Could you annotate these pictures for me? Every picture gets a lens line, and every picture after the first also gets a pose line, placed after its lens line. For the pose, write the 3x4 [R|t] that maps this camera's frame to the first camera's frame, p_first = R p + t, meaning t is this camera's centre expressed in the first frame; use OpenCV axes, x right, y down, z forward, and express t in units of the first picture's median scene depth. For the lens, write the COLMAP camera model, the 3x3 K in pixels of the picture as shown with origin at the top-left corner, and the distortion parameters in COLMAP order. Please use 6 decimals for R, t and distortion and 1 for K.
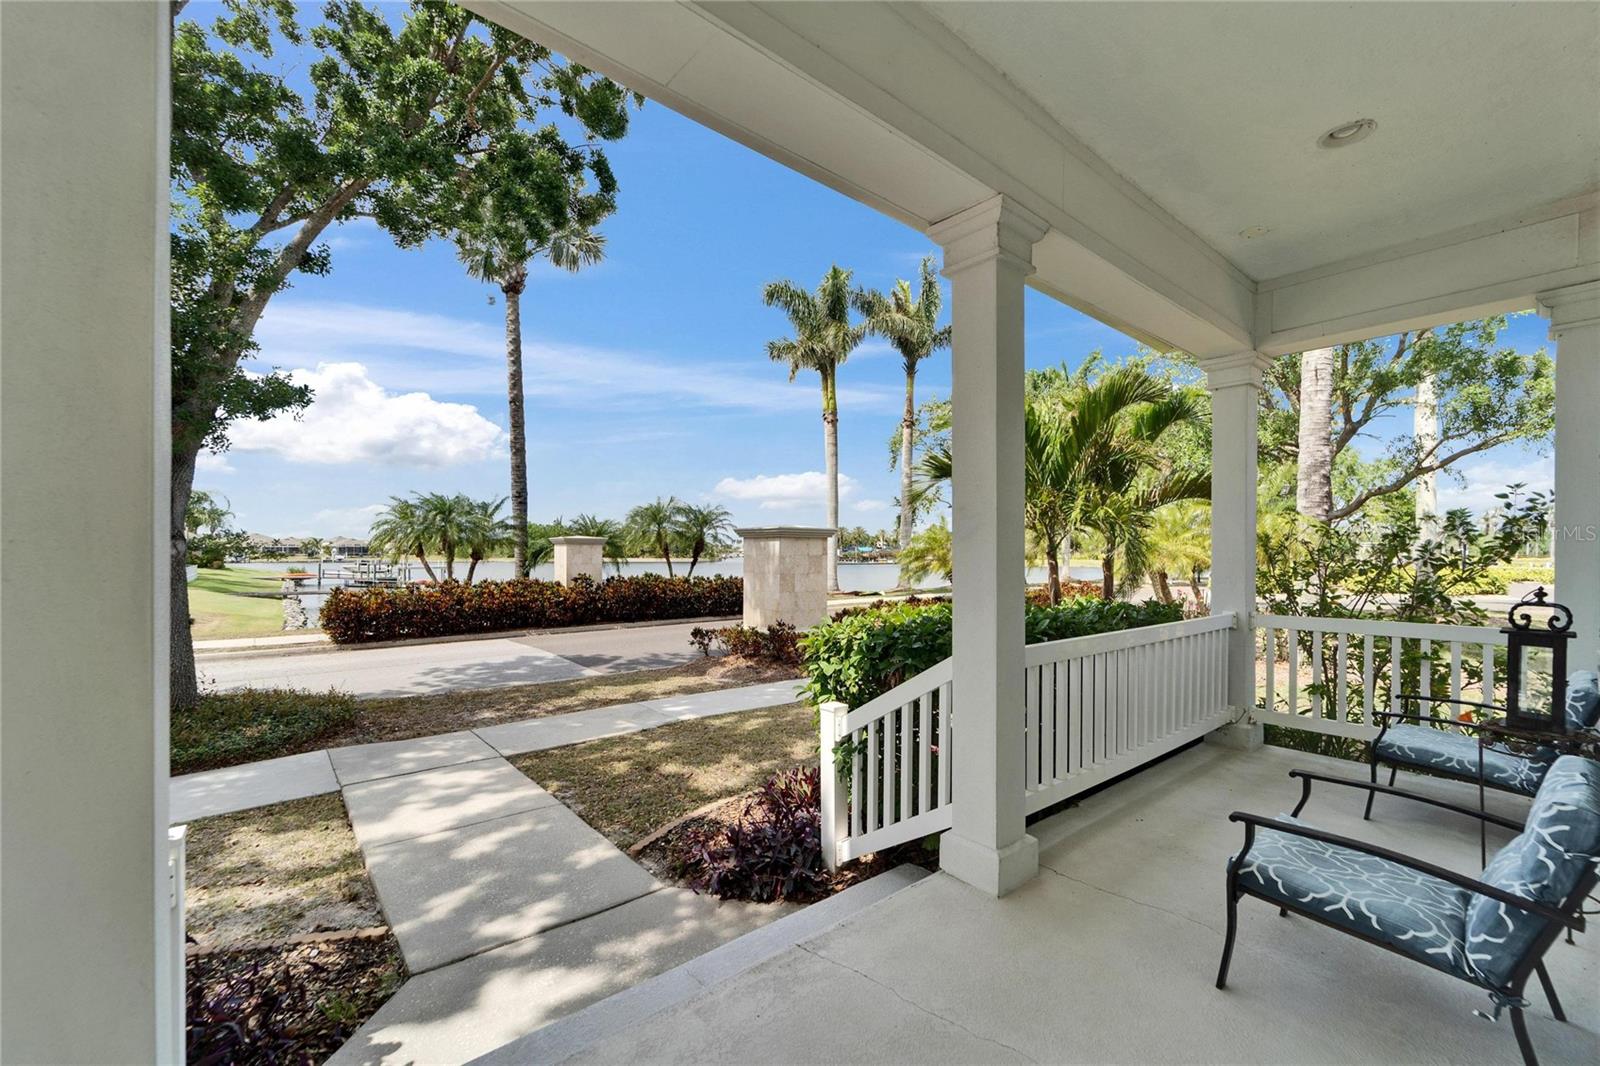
lens RADIAL K [[648.8, 0, 800.0], [0, 648.8, 533.0], [0, 0, 1]] dist [0.002986, 0.000125]
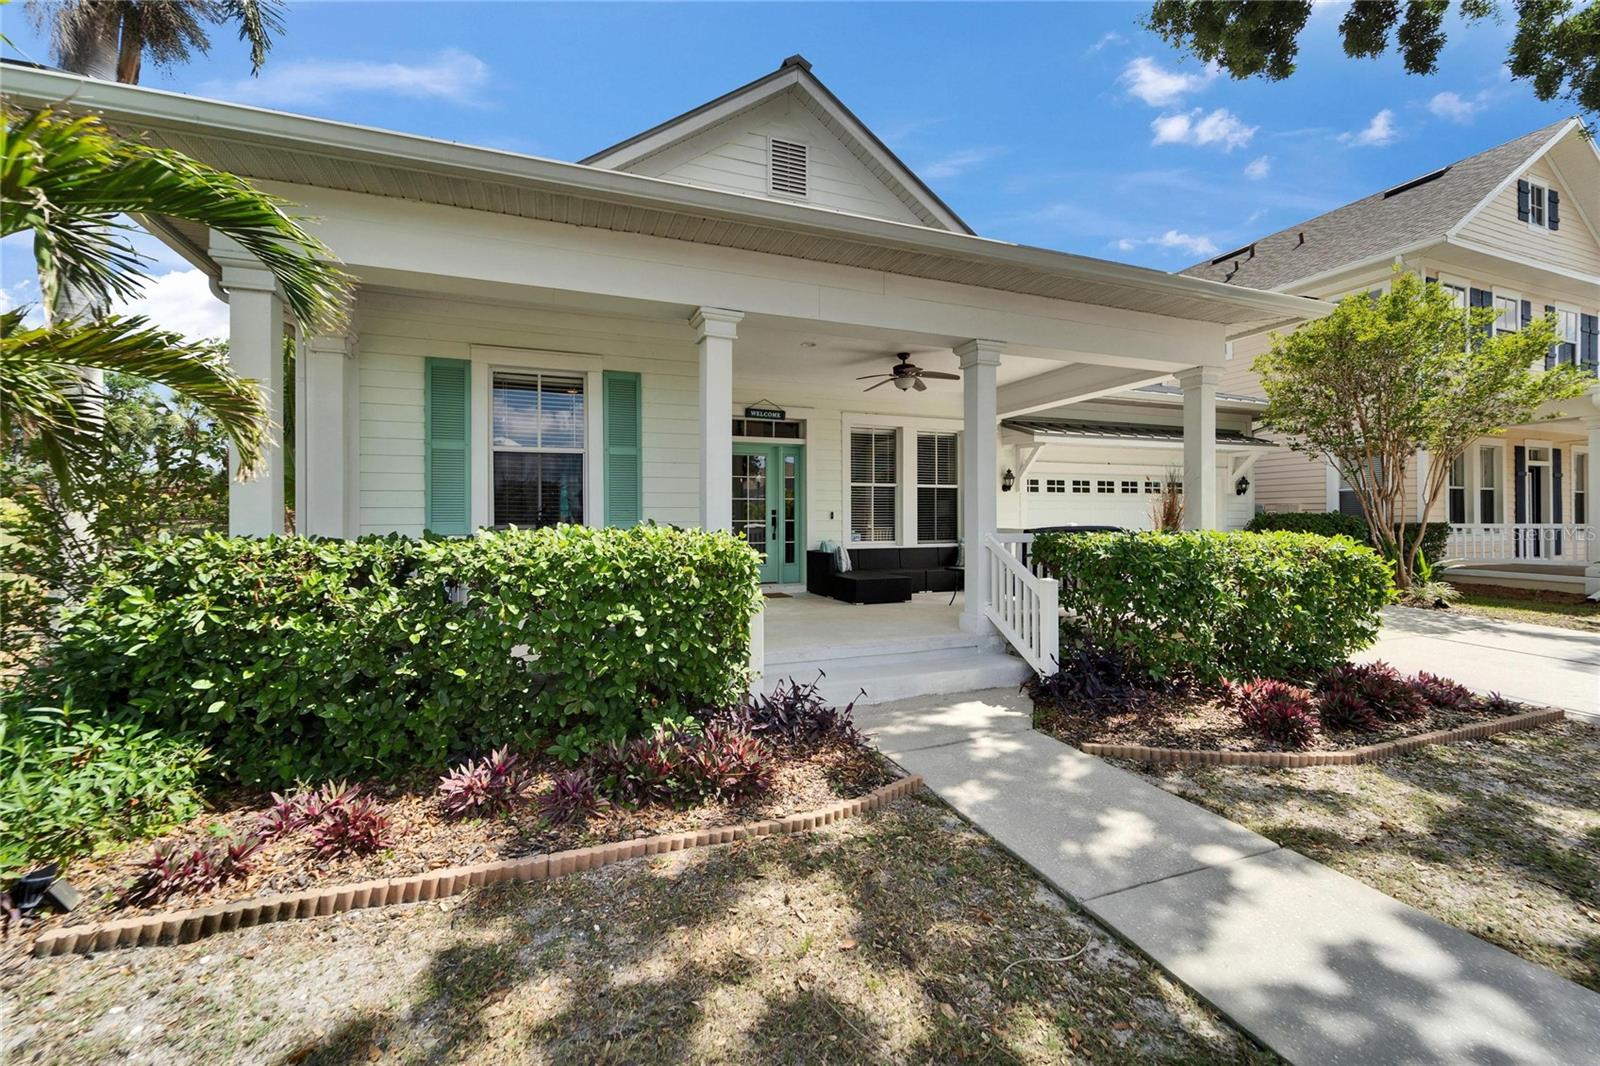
lens RADIAL K [[658.4, 0, 791.2], [0, 658.4, 525.3], [0, 0, 1]] dist [0.000211, -0.000258]
pose [[-0.950690, 0.004795, 0.310106, -0.313399], [-0.003252, 0.999671, -0.025428, 0.116797], [-0.310126, -0.025182, -0.950362, 1.680595]]
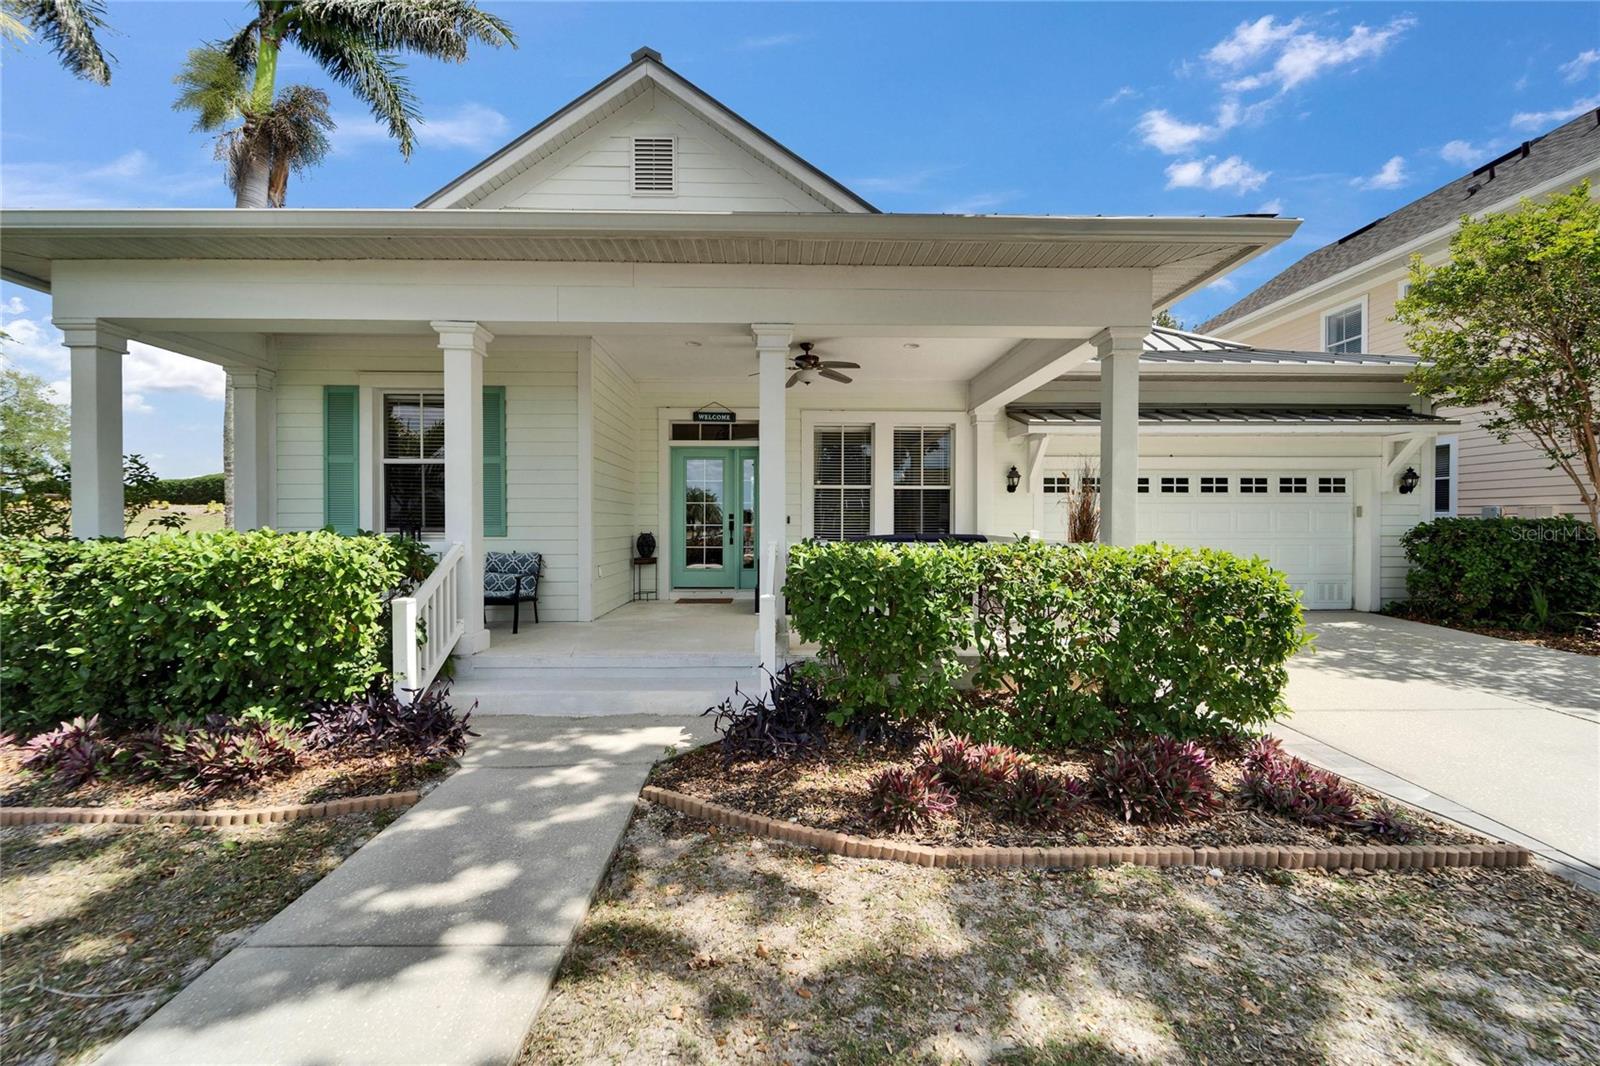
lens RADIAL K [[652.5, 0, 794.6], [0, 652.5, 537.8], [0, 0, 1]] dist [-0.001613, -0.000289]
pose [[-0.787052, -0.011005, 0.616789, -1.048347], [-0.018821, 0.999804, -0.006178, 0.097648], [-0.616600, -0.016471, -0.787105, 1.180911]]
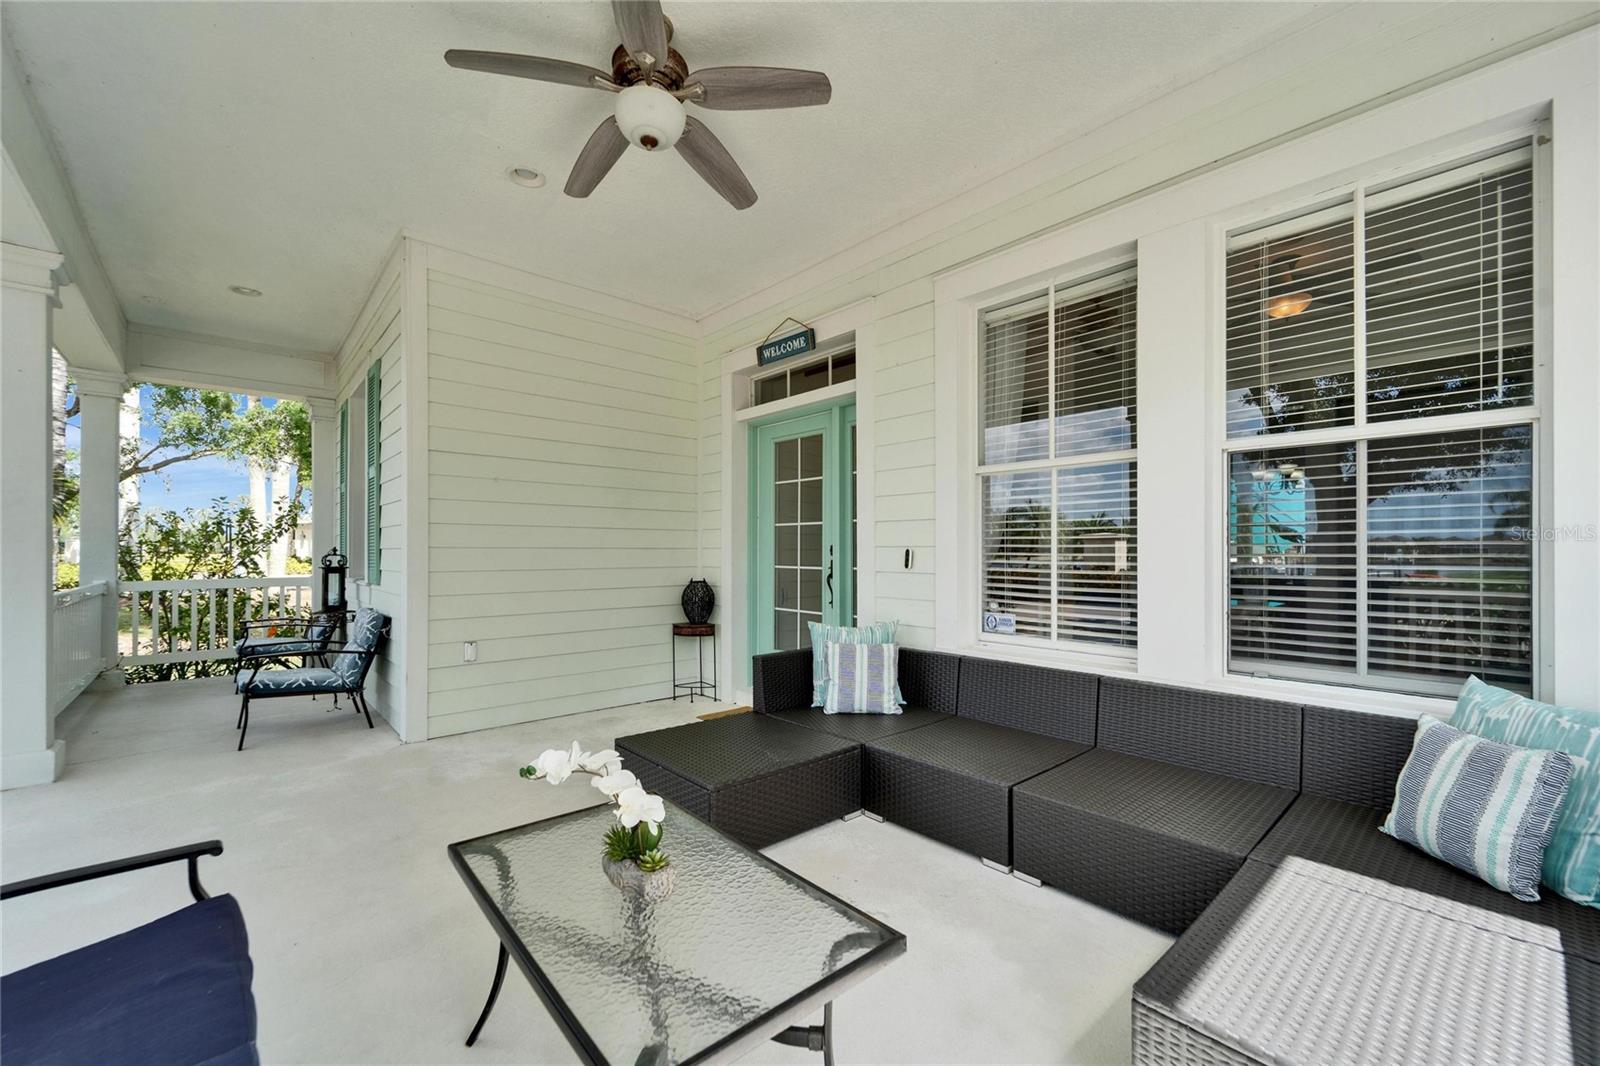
lens RADIAL K [[658.4, 0, 791.2], [0, 658.4, 525.3], [0, 0, 1]] dist [0.000211, -0.000258]
pose [[-0.036041, 0.038144, 0.998622, -0.594170], [-0.030818, 0.998754, -0.039262, 0.024514], [-0.998875, -0.032191, -0.034820, -0.242054]]
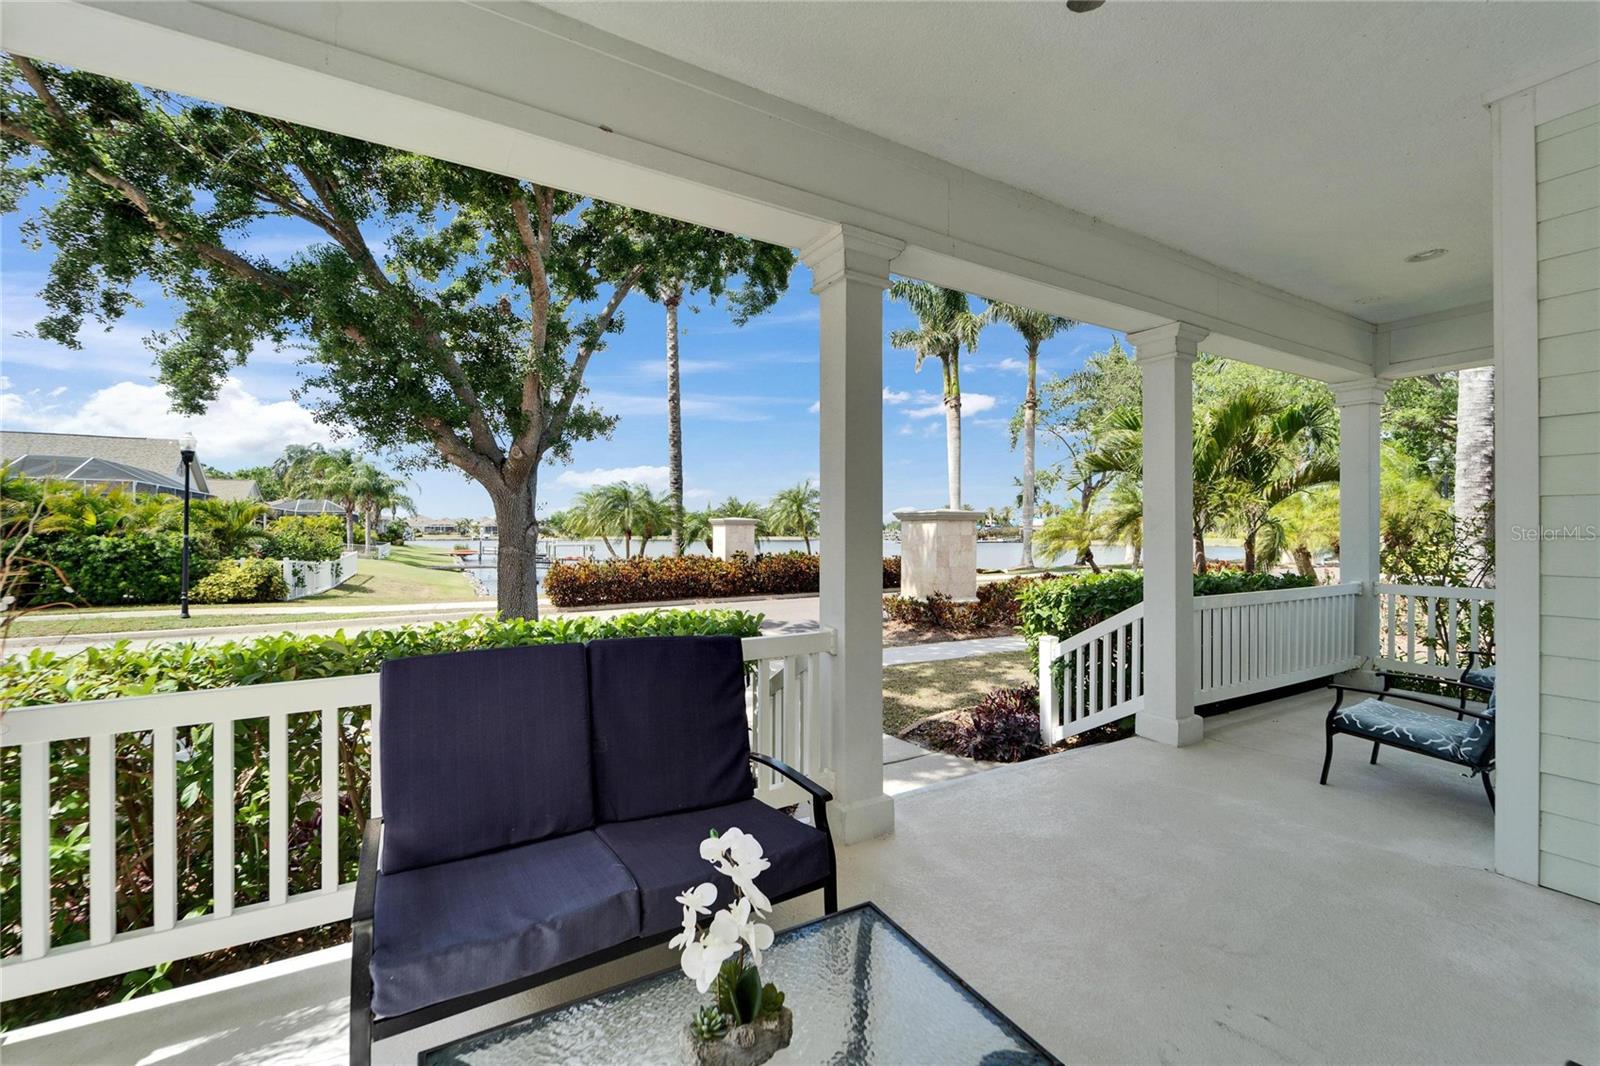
lens RADIAL K [[642.9, 0, 793.9], [0, 642.9, 515.7], [0, 0, 1]] dist [-0.000495, -0.000373]
pose [[0.985324, -0.005276, -0.170612, -0.204852], [0.006335, 0.999964, 0.005665, -0.021238], [0.170576, -0.006663, 0.985322, -0.421128]]
